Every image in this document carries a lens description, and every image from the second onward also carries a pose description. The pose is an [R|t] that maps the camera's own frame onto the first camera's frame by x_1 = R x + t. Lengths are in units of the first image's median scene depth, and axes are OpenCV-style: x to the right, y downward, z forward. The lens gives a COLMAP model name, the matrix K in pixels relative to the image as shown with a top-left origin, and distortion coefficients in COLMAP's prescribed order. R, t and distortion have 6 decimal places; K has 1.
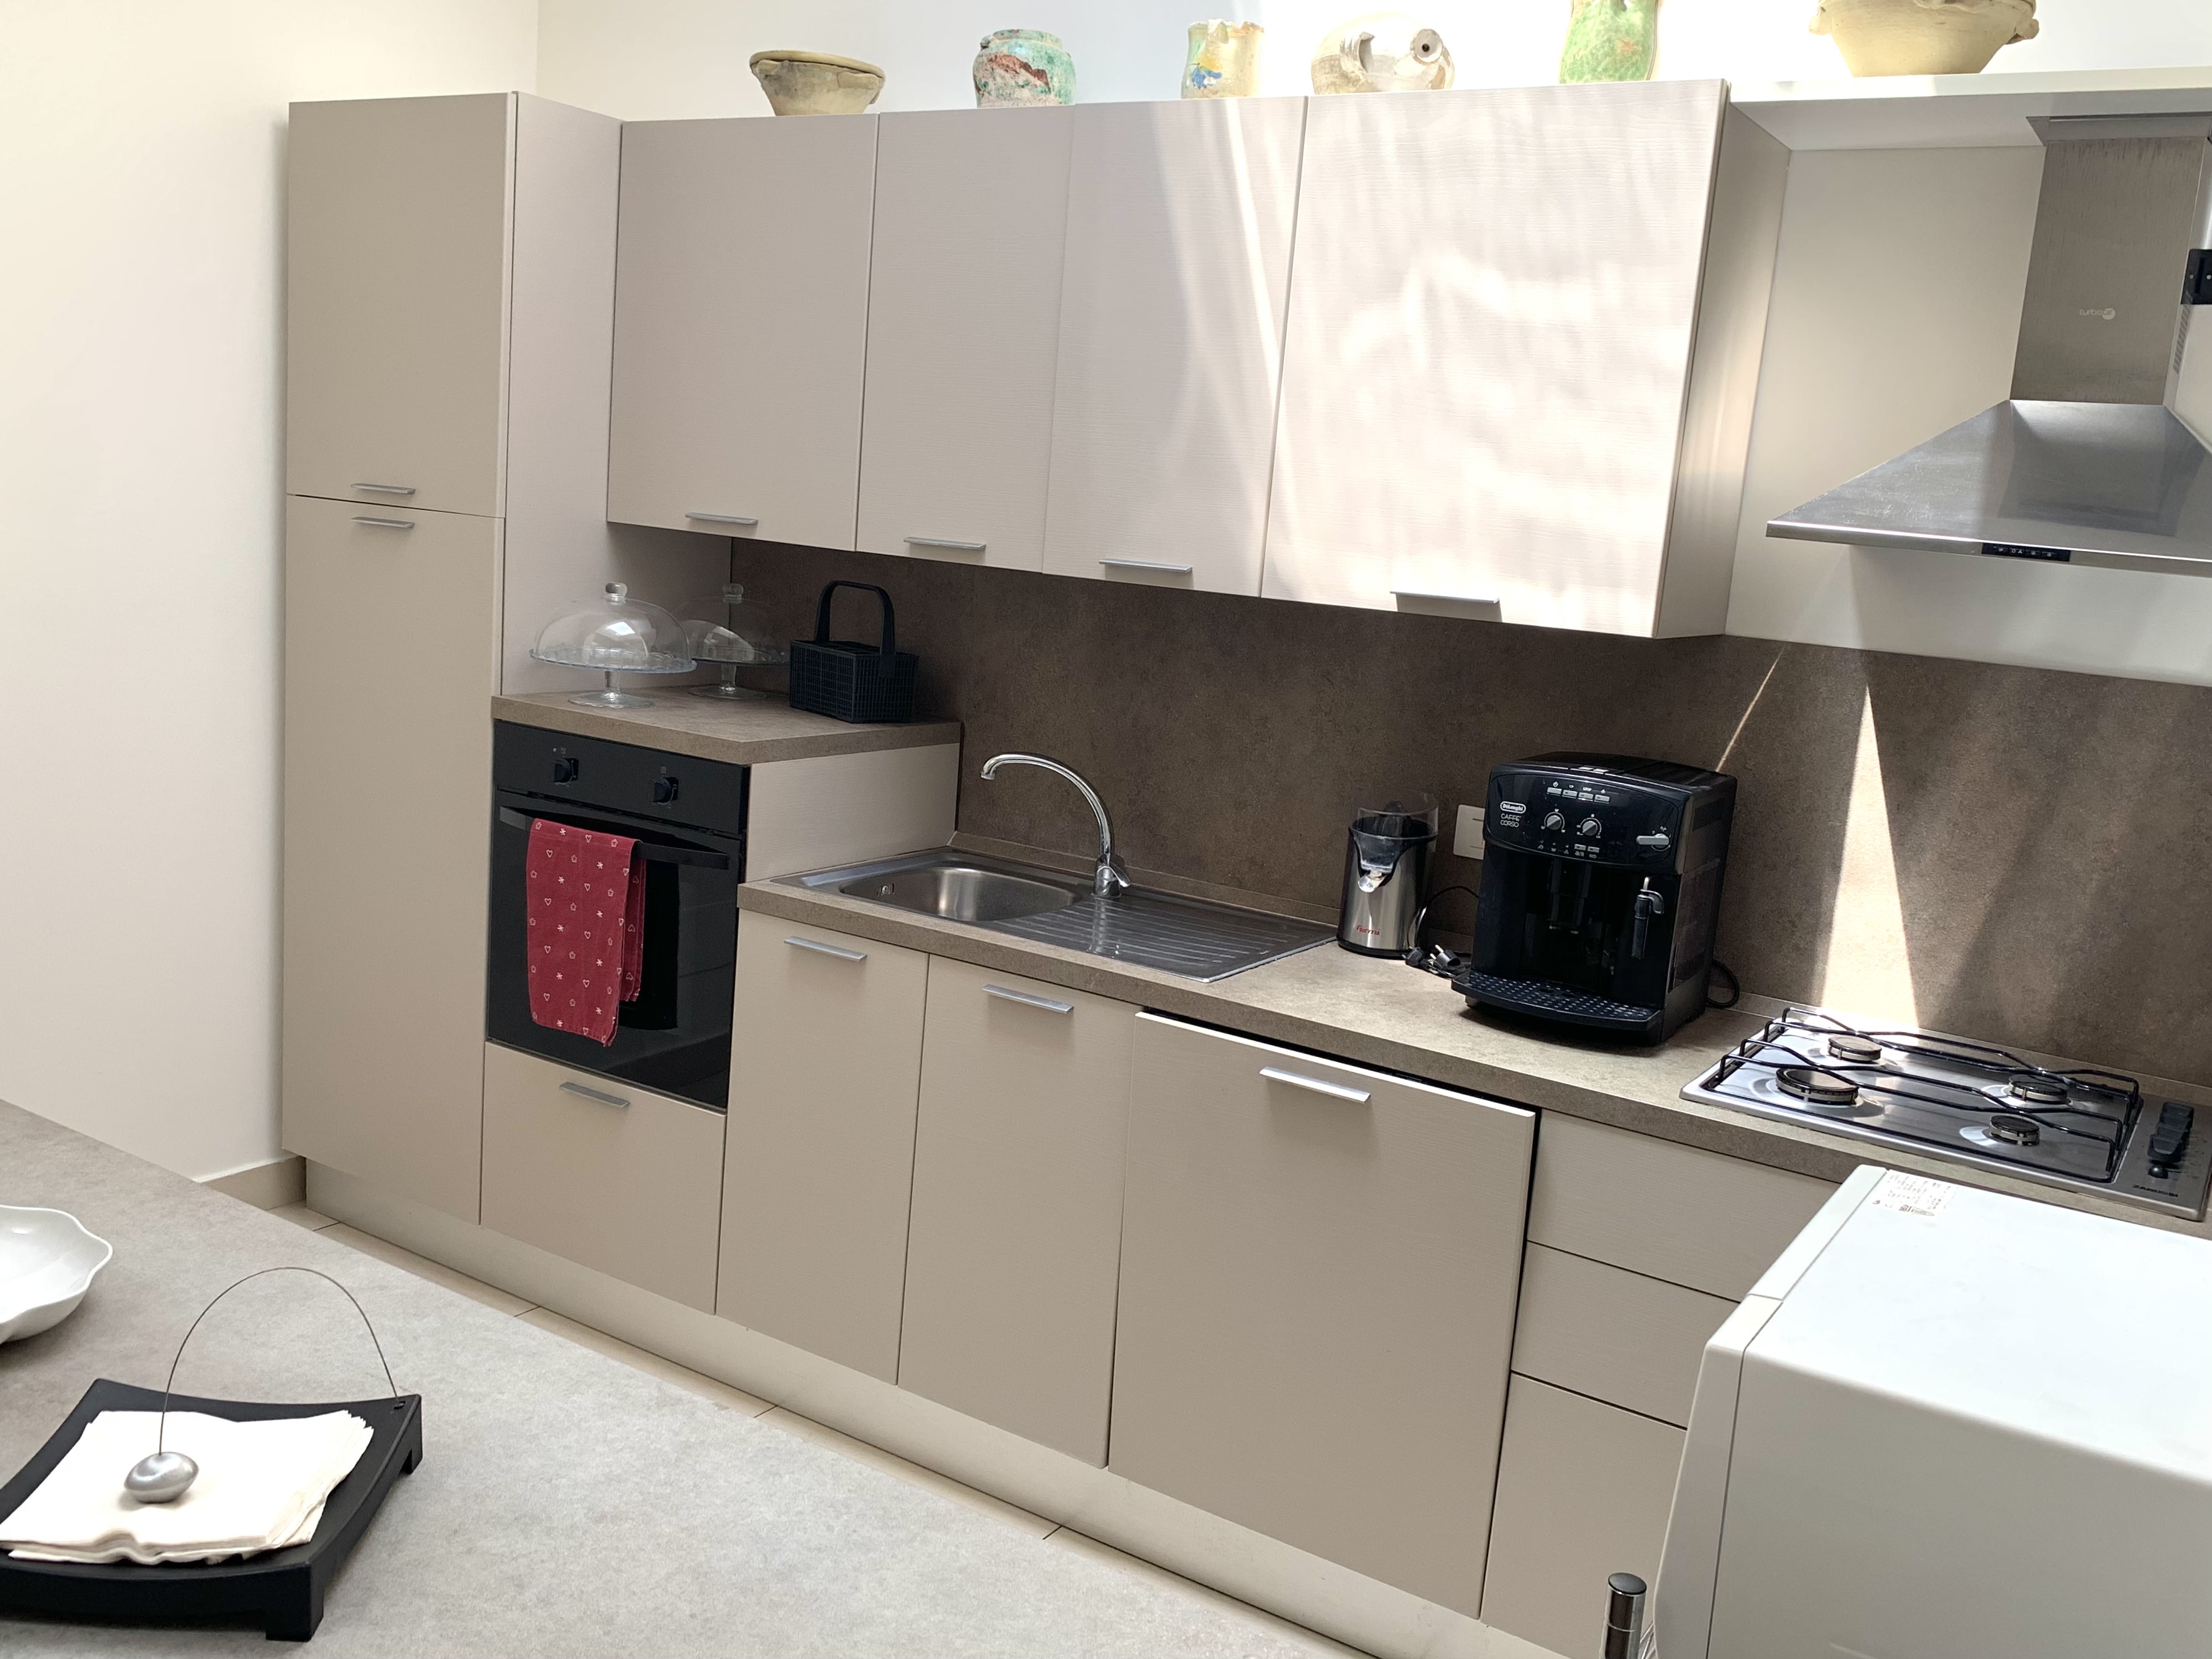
lens RADIAL K [[1925.8, 0, 1106.0], [0, 1925.8, 829.5], [0, 0, 1]] dist [0.094207, -0.244223]
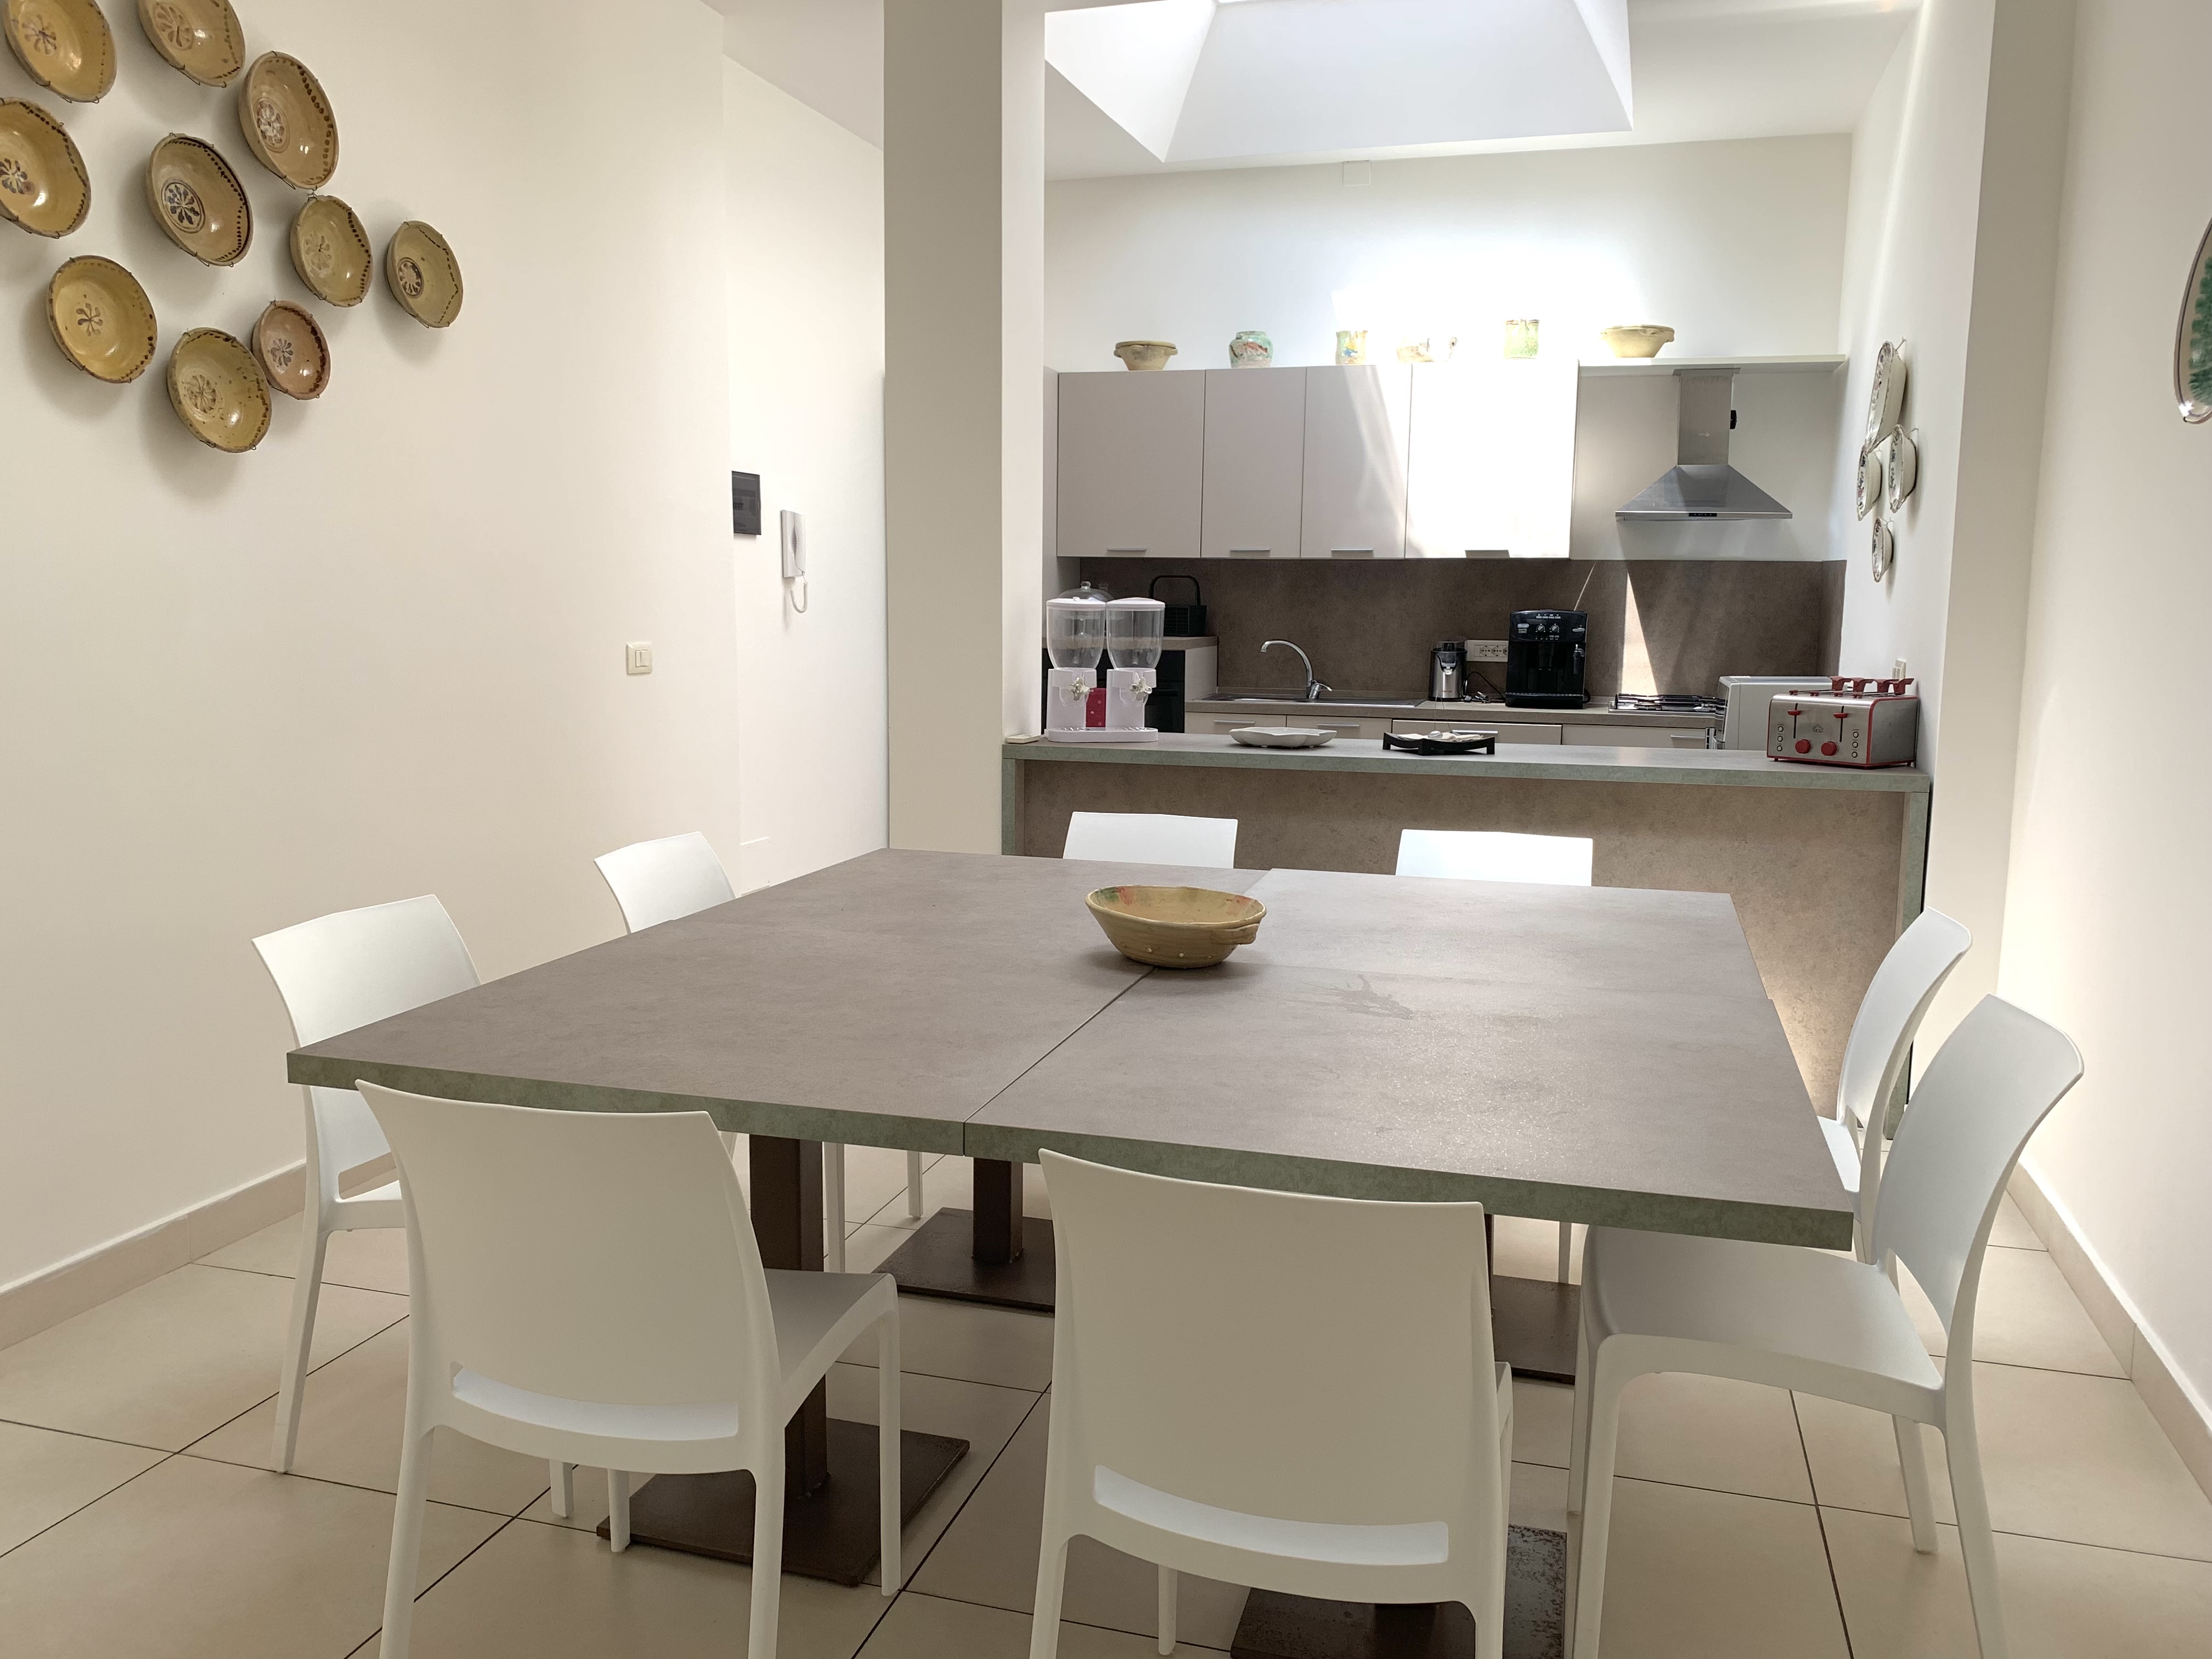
lens RADIAL K [[1664.7, 0, 1106.0], [0, 1664.7, 829.5], [0, 0, 1]] dist [0.071942, -0.166805]
pose [[0.957053, -0.110246, 0.268133, -0.946161], [0.115029, 0.993360, -0.002142, 0.197250], [-0.266116, 0.032893, 0.963380, -1.015345]]
